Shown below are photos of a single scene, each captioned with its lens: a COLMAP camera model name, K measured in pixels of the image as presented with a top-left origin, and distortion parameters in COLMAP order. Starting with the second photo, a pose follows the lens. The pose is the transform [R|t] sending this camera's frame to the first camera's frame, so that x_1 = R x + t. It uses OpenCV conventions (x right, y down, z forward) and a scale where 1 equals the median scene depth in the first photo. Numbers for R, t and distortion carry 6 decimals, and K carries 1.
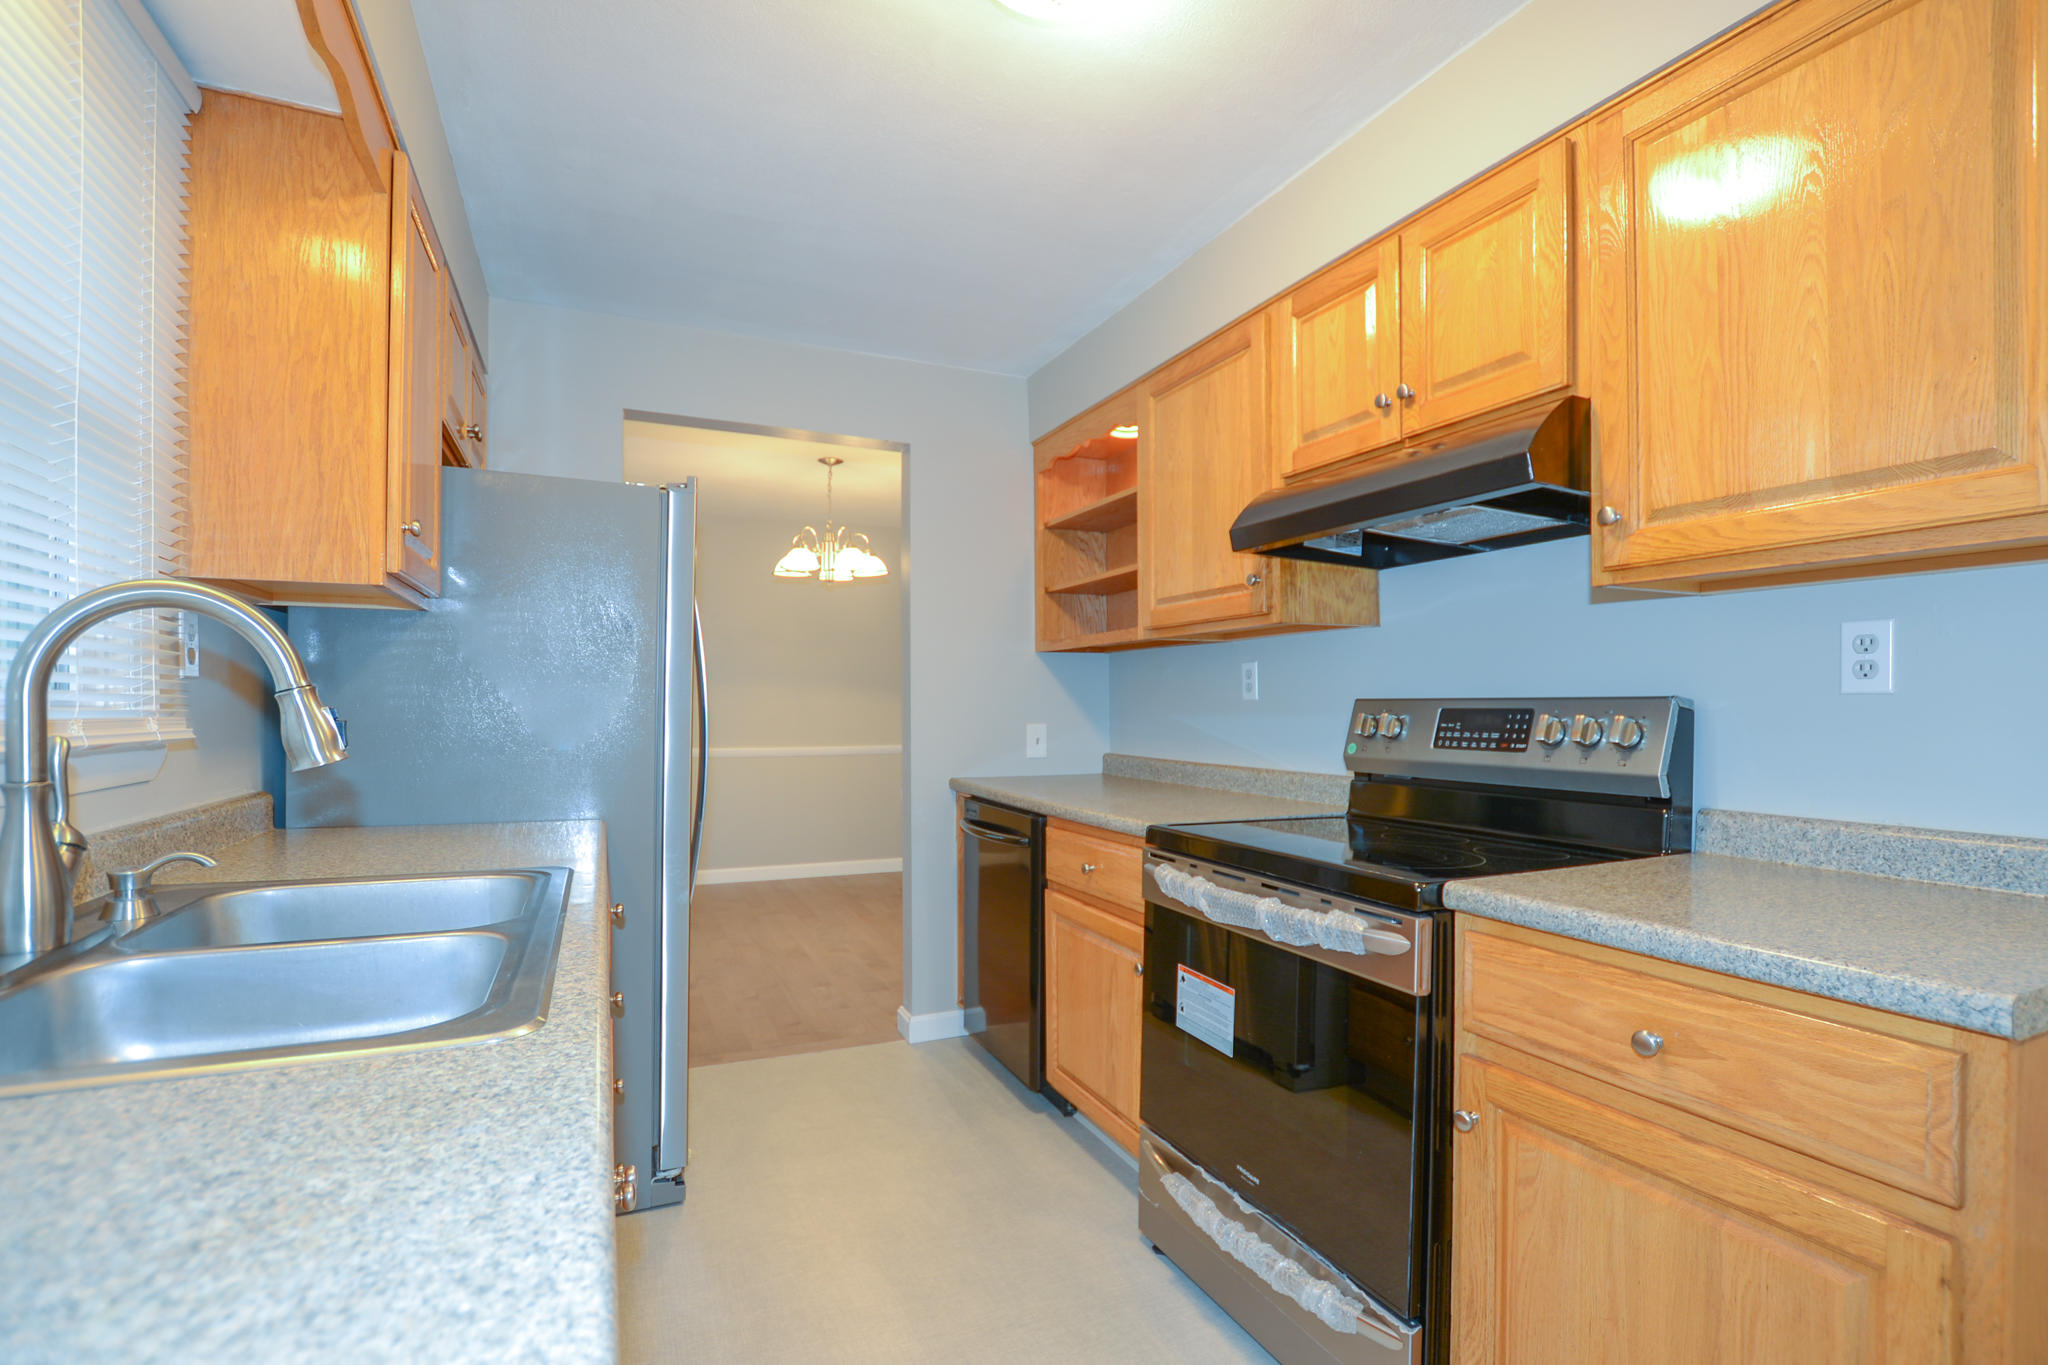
lens RADIAL K [[990.9, 0, 1025.7], [0, 990.9, 700.6], [0, 0, 1]] dist [-0.025384, 0.000723]
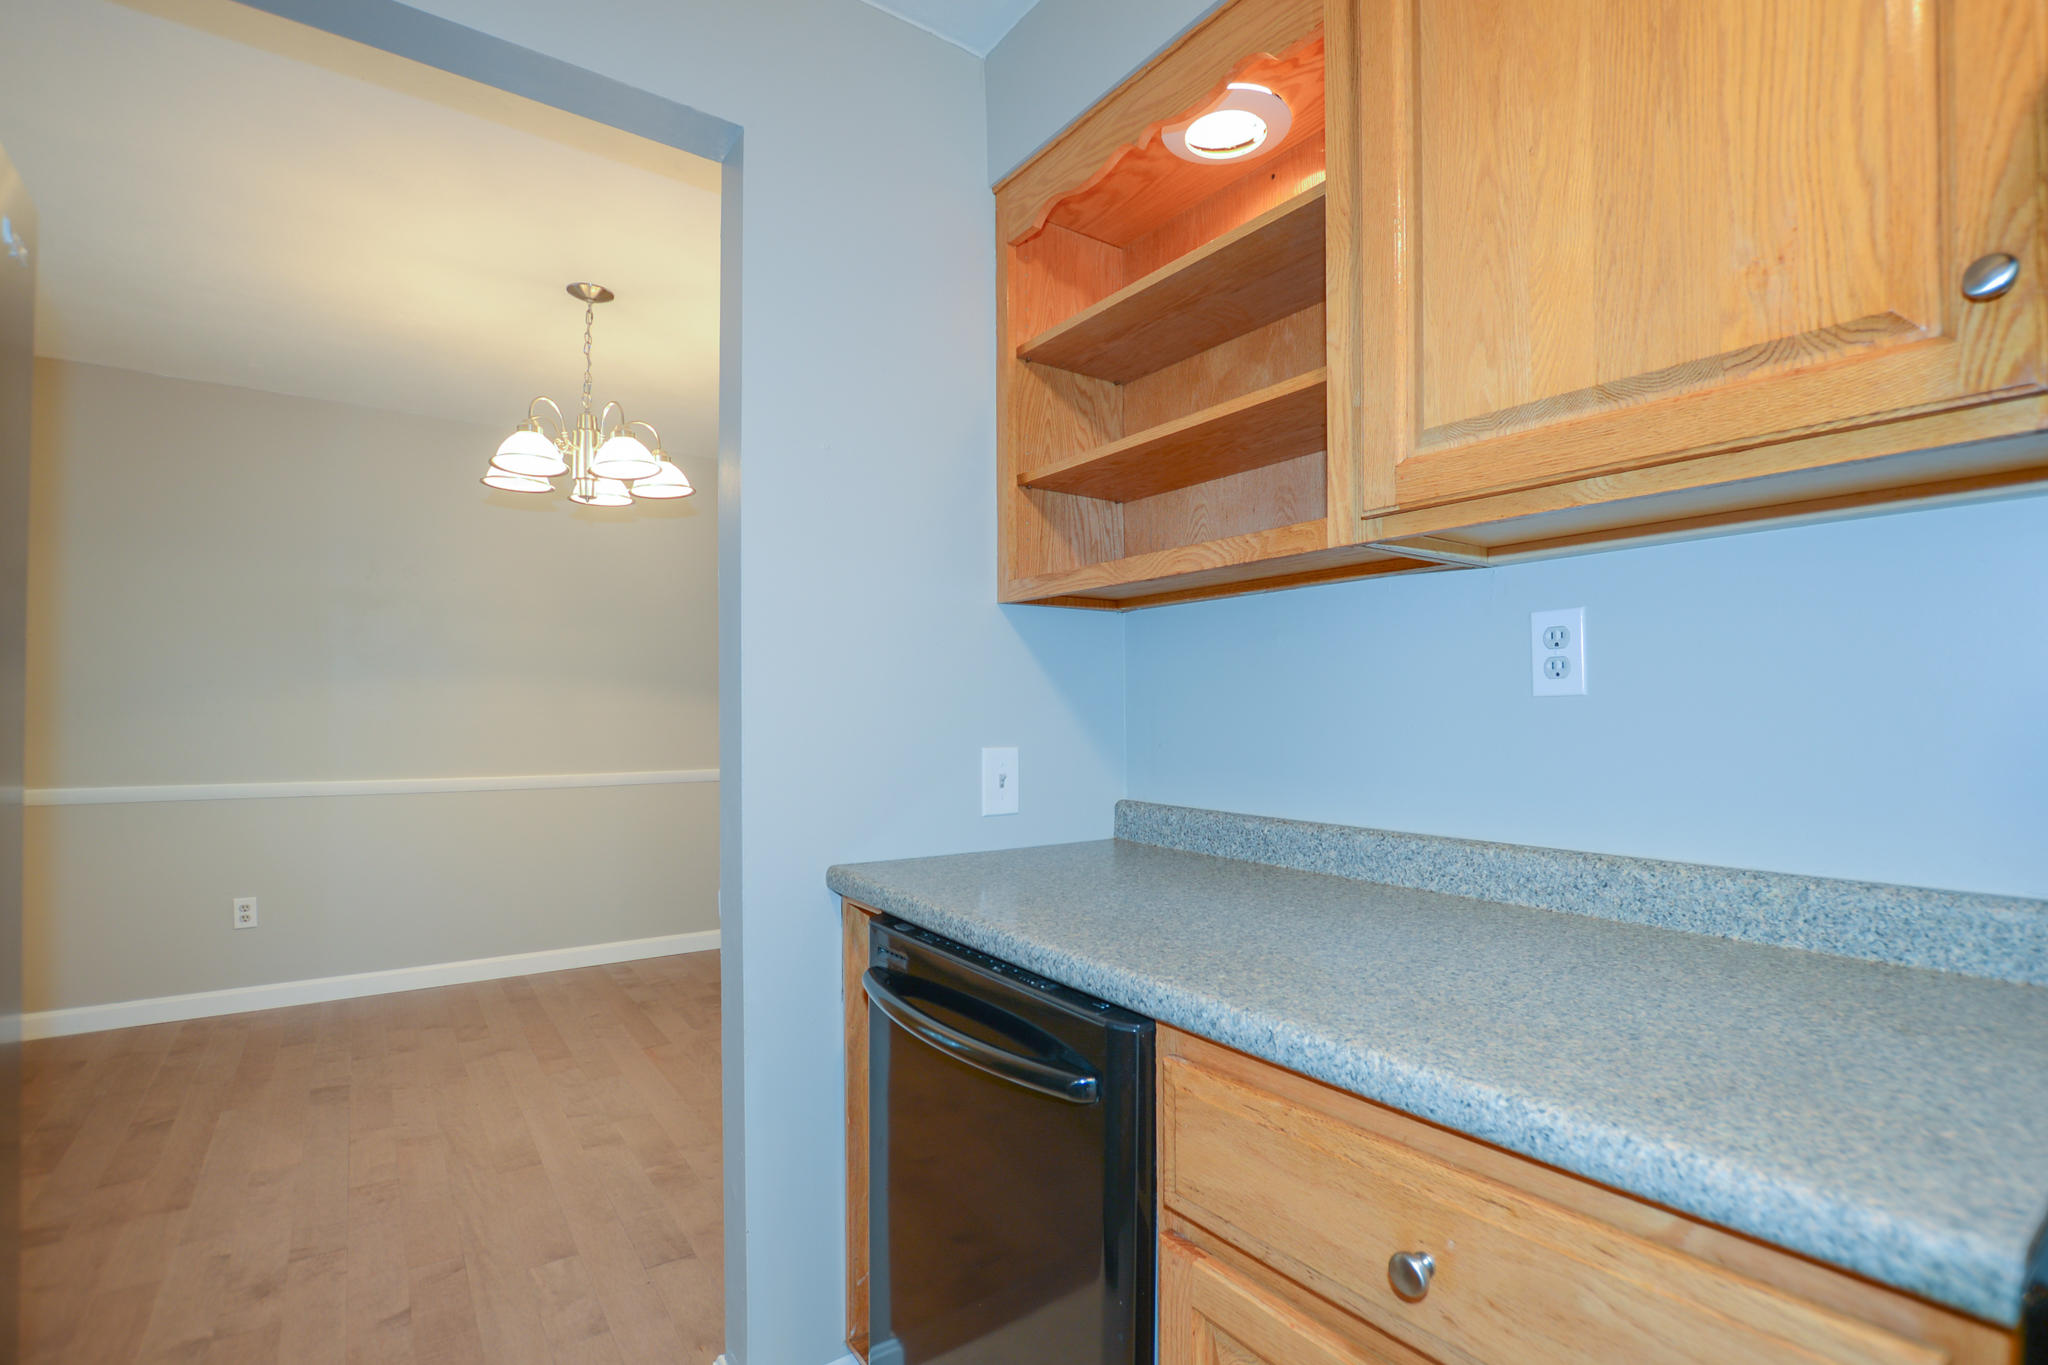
lens RADIAL K [[990.9, 0, 1061.6], [0, 990.9, 708.7], [0, 0, 1]] dist [-0.025384, 0.000723]
pose [[0.977003, 0.000812, 0.213222, -0.065431], [-0.000822, 1.000000, -0.000045, 0.004313], [-0.213222, -0.000131, 0.977004, 0.502902]]
